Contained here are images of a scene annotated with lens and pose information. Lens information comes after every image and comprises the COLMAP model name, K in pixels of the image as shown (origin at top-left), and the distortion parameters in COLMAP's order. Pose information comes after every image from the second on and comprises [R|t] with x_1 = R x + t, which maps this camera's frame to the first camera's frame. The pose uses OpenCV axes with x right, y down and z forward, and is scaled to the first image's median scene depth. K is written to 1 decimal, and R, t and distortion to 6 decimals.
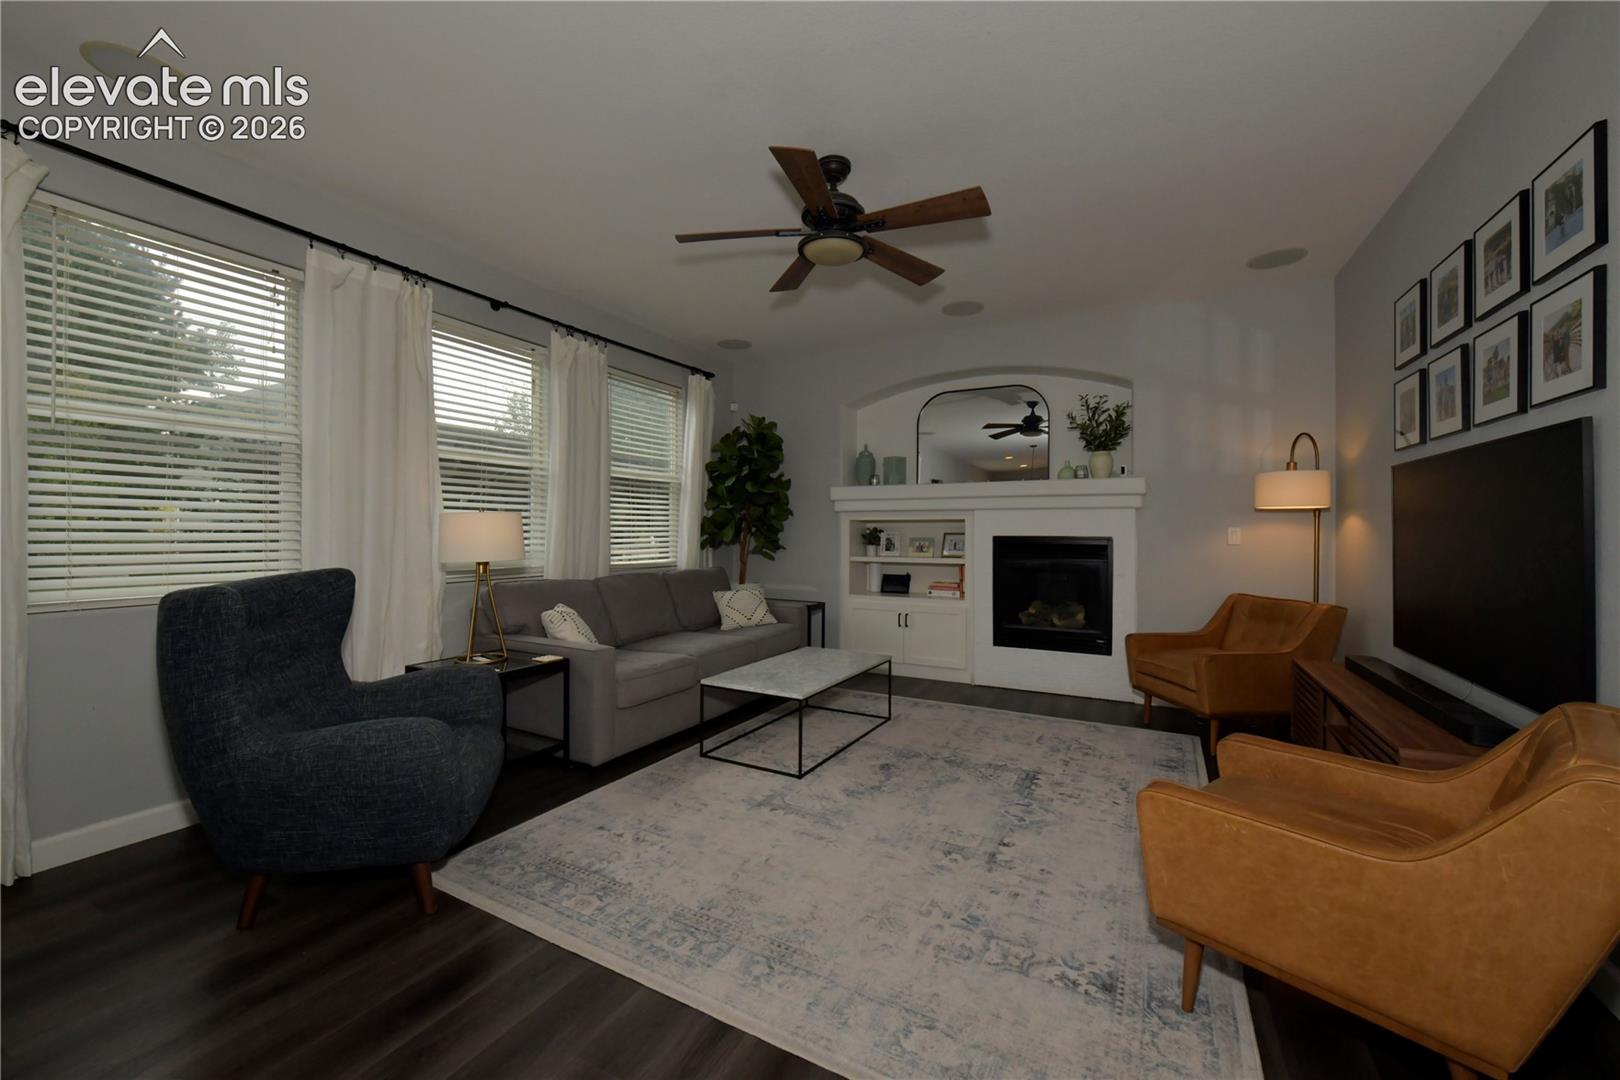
lens RADIAL K [[643.2, 0, 803.6], [0, 643.2, 530.0], [0, 0, 1]] dist [-0.001656, -0.000002]
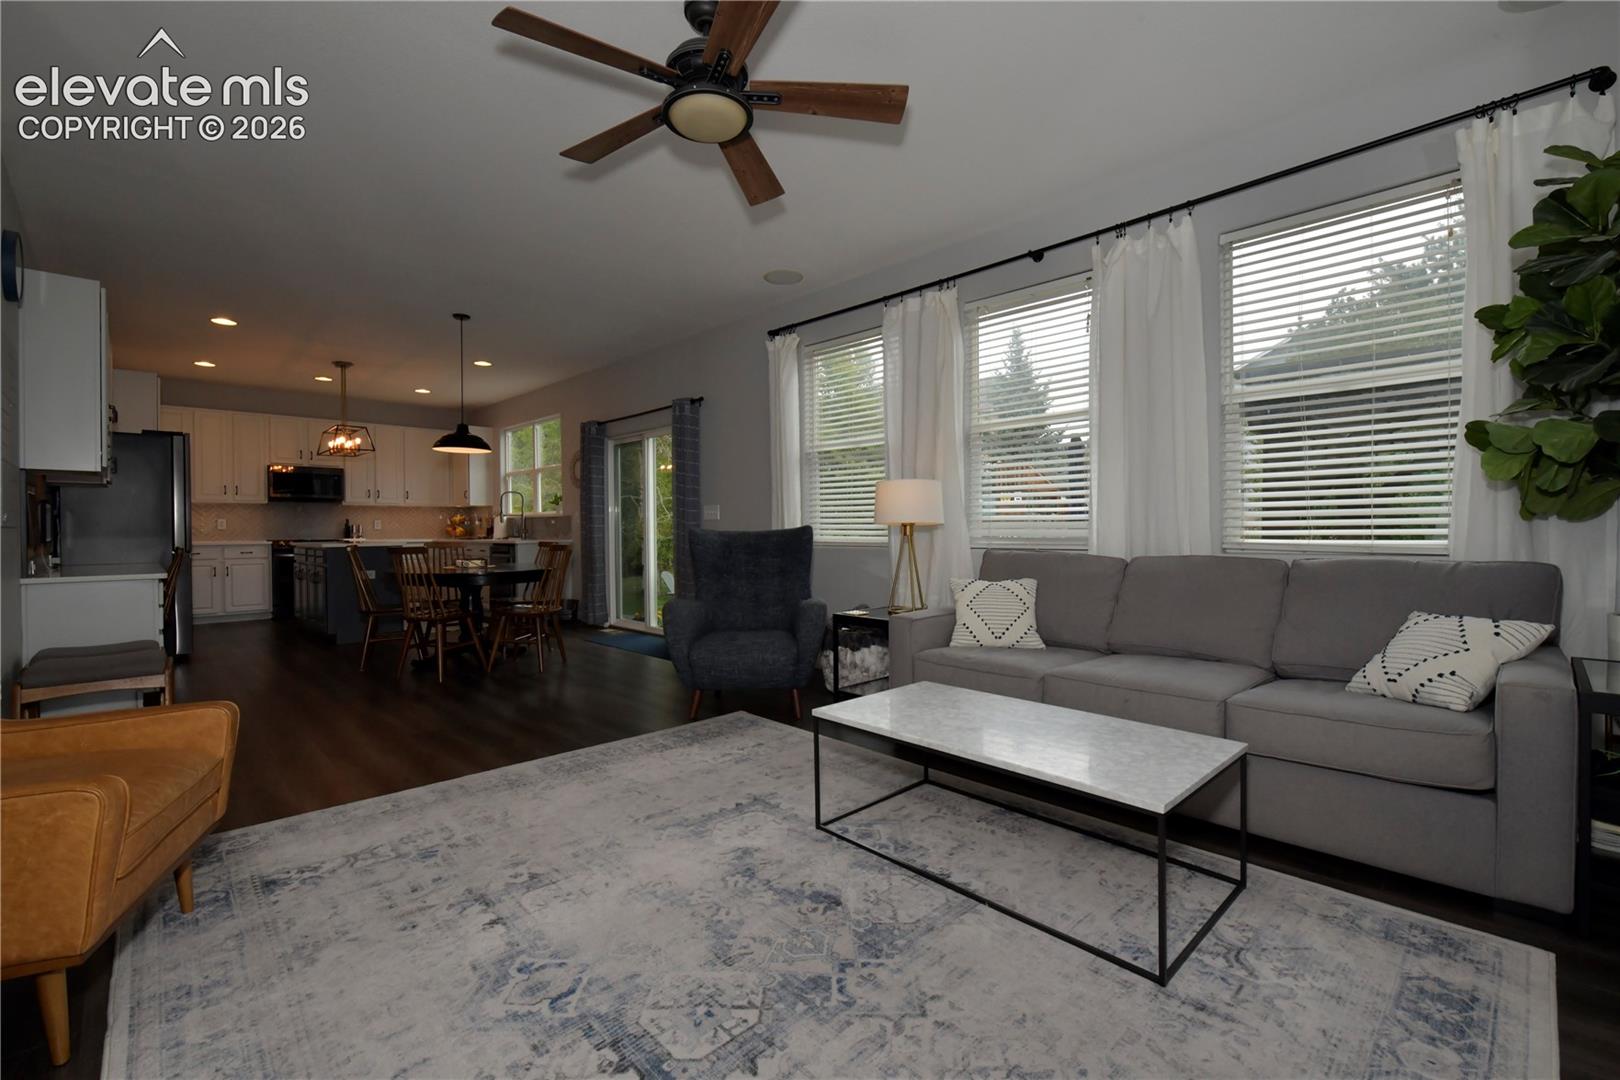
lens RADIAL K [[680.4, 0, 802.1], [0, 680.4, 534.3], [0, 0, 1]] dist [-0.001856, -0.000621]
pose [[-0.298419, 0.007238, -0.954407, 0.784398], [0.008544, 0.999951, 0.004911, 0.064599], [0.954397, -0.006689, -0.298466, 1.330313]]
